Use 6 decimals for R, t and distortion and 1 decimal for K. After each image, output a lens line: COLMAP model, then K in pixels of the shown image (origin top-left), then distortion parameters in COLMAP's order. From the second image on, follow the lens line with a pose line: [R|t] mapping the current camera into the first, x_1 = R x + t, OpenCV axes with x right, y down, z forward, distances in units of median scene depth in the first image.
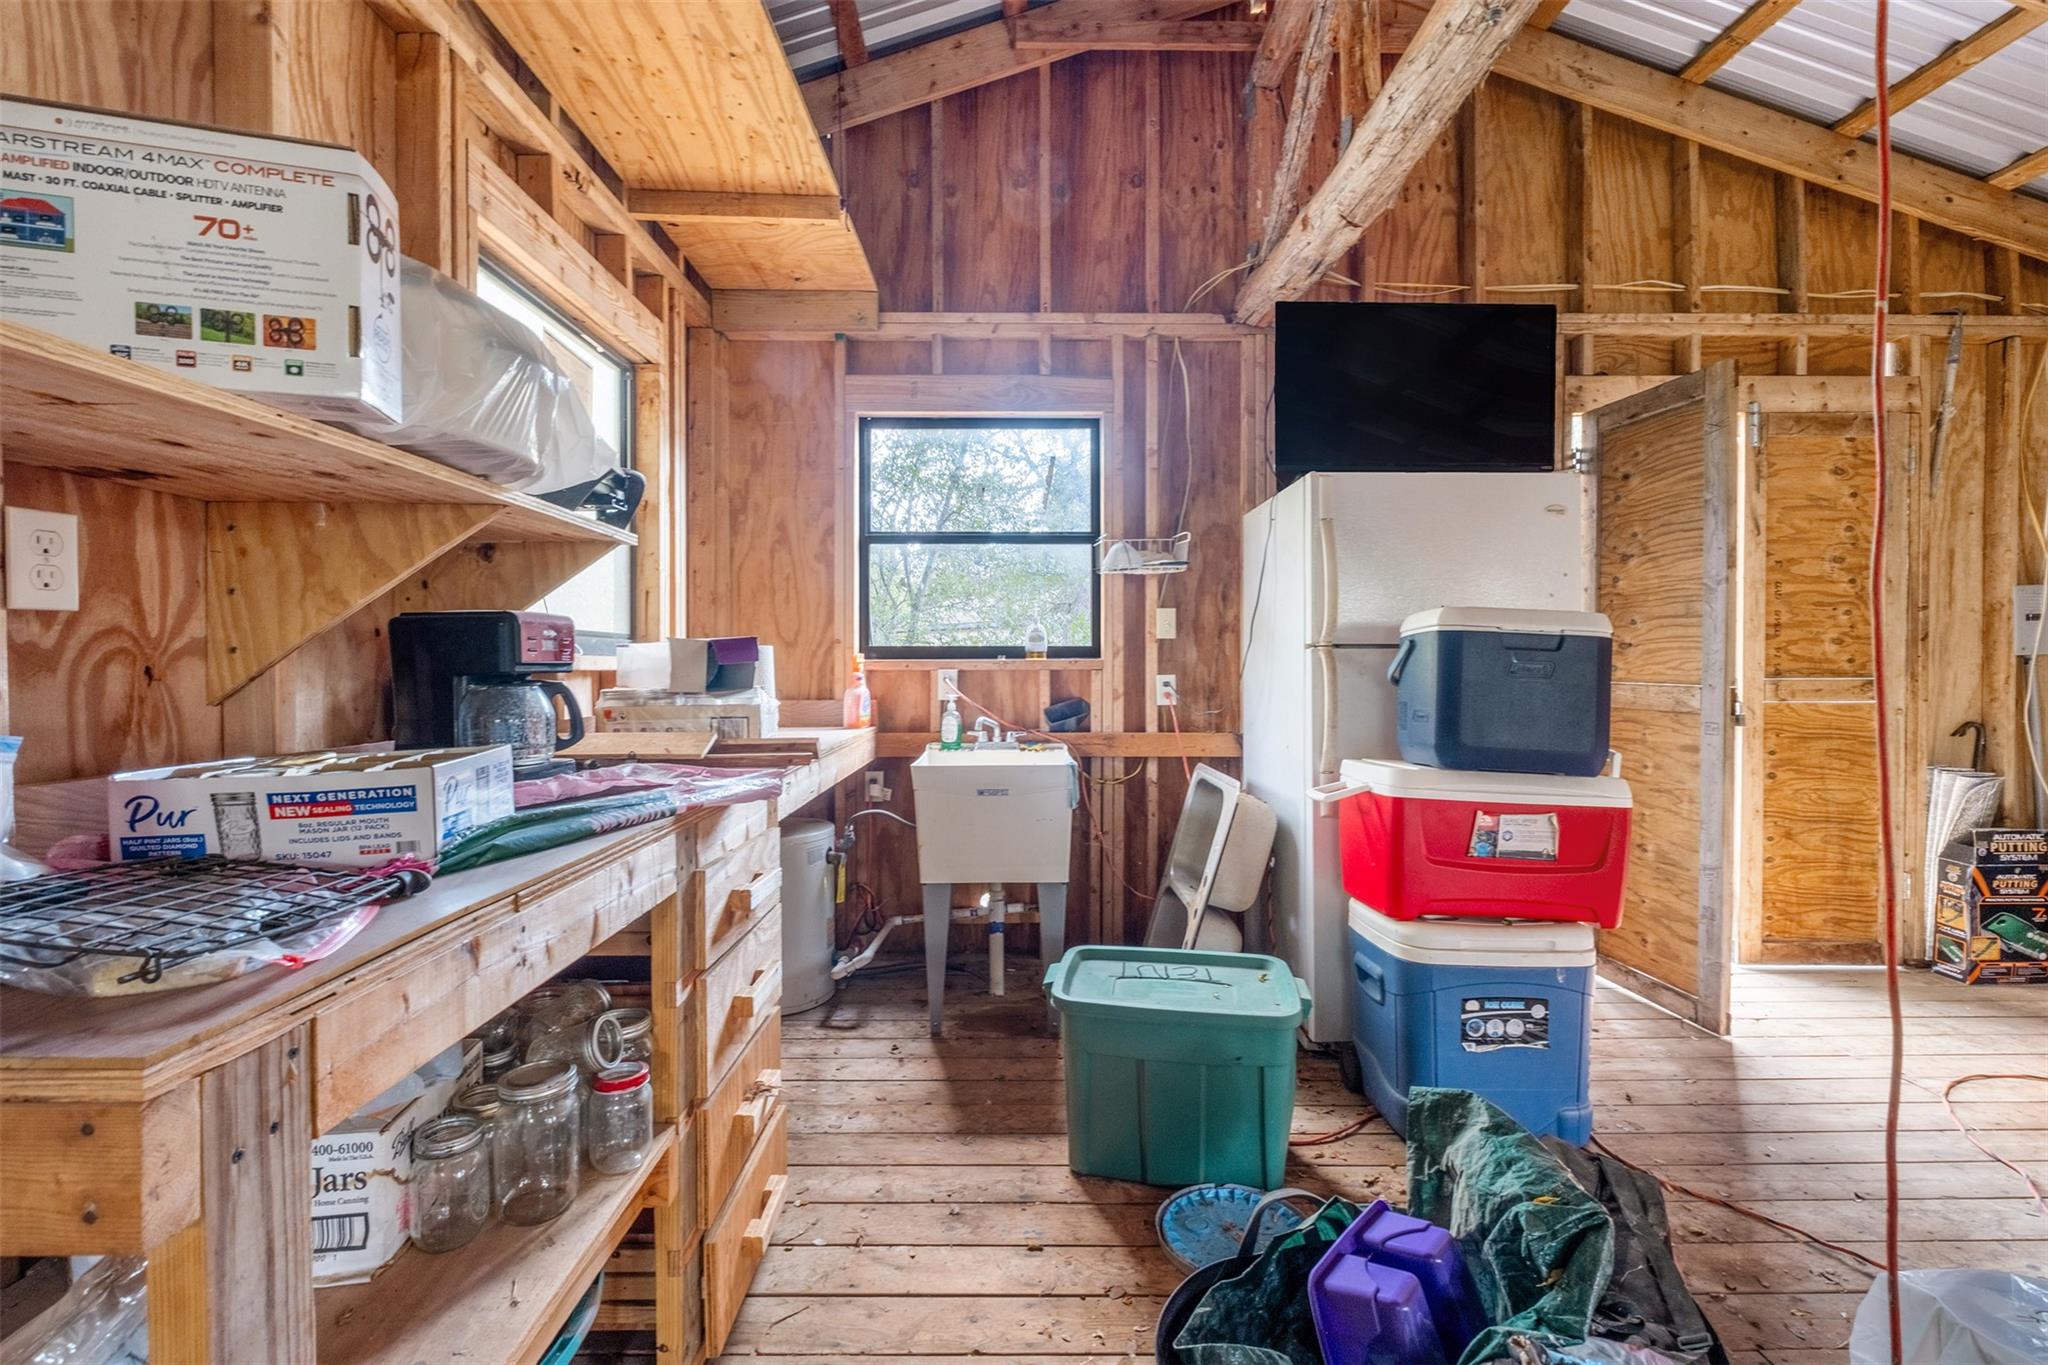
lens RADIAL K [[892.5, 0, 1020.7], [0, 892.5, 682.3], [0, 0, 1]] dist [-0.004193, -0.000341]
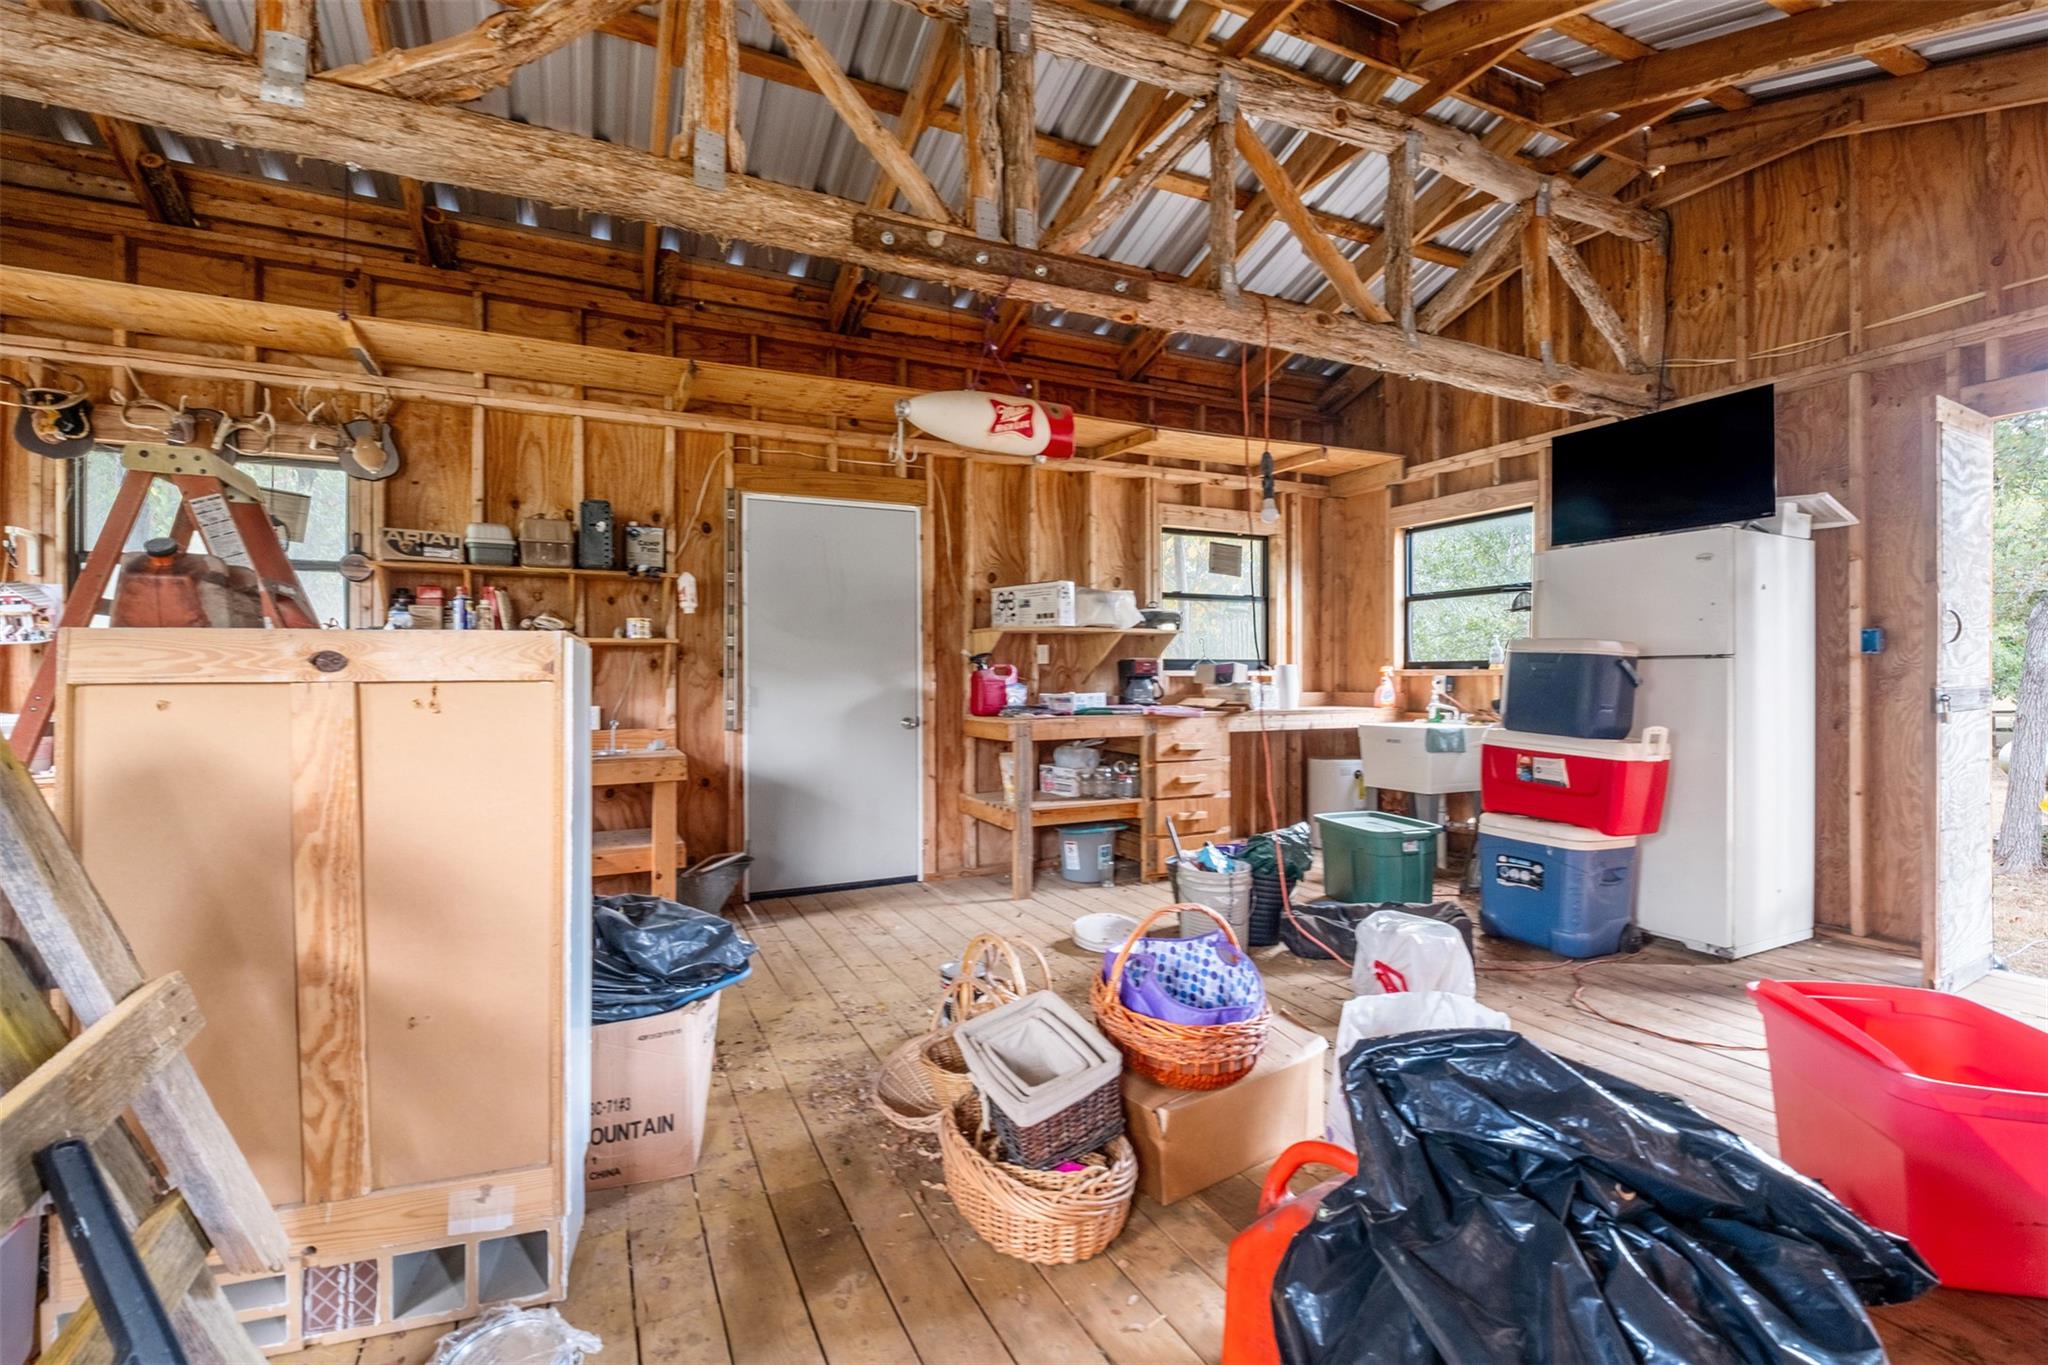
lens RADIAL K [[892.5, 0, 1018.0], [0, 892.5, 679.4], [0, 0, 1]] dist [-0.004193, -0.000341]
pose [[0.440424, -0.001852, -0.897788, 1.285372], [-0.012295, 0.999892, -0.008095, 0.018616], [0.897706, 0.014603, 0.440353, -0.519955]]
